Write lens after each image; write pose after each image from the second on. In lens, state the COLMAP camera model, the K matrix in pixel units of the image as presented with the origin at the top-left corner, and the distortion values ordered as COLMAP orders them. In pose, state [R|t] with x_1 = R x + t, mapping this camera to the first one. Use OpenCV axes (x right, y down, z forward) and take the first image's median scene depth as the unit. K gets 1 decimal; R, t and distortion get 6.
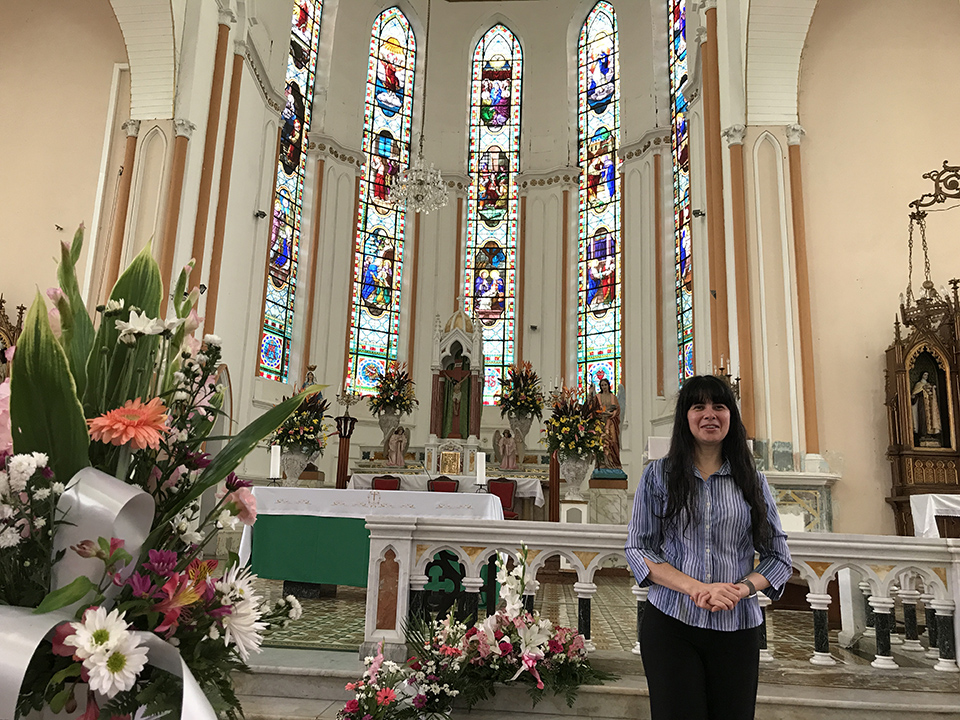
lens RADIAL K [[790.5, 0, 473.0], [0, 790.5, 354.6], [0, 0, 1]] dist [0.063603, -0.133606]
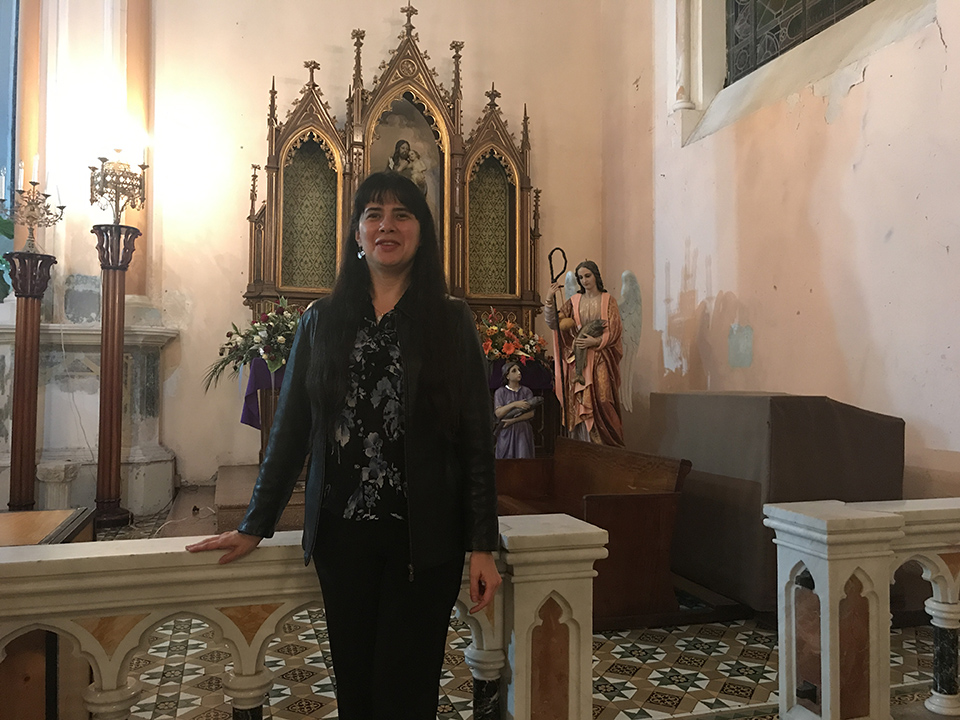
lens RADIAL K [[792.8, 0, 474.3], [0, 792.8, 352.0], [0, 0, 1]] dist [0.045362, -0.084510]
pose [[0.922937, -0.018710, 0.384495, 0.228608], [-0.052682, 0.983282, 0.174304, 0.023844], [-0.381328, -0.181128, 0.906522, 0.169747]]
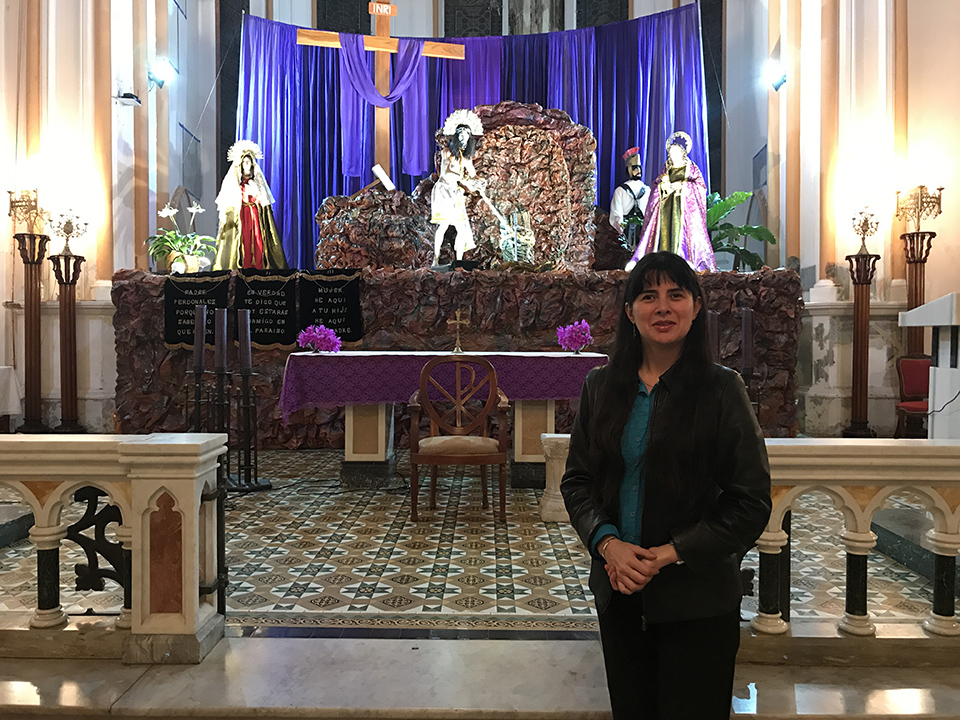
lens RADIAL K [[796.1, 0, 472.1], [0, 796.1, 352.0], [0, 0, 1]] dist [0.000325, 0.004527]
pose [[0.996140, -0.035517, 0.080272, -0.059992], [0.016595, 0.974194, 0.225101, -0.001277], [-0.086195, -0.222900, 0.971023, 0.091020]]
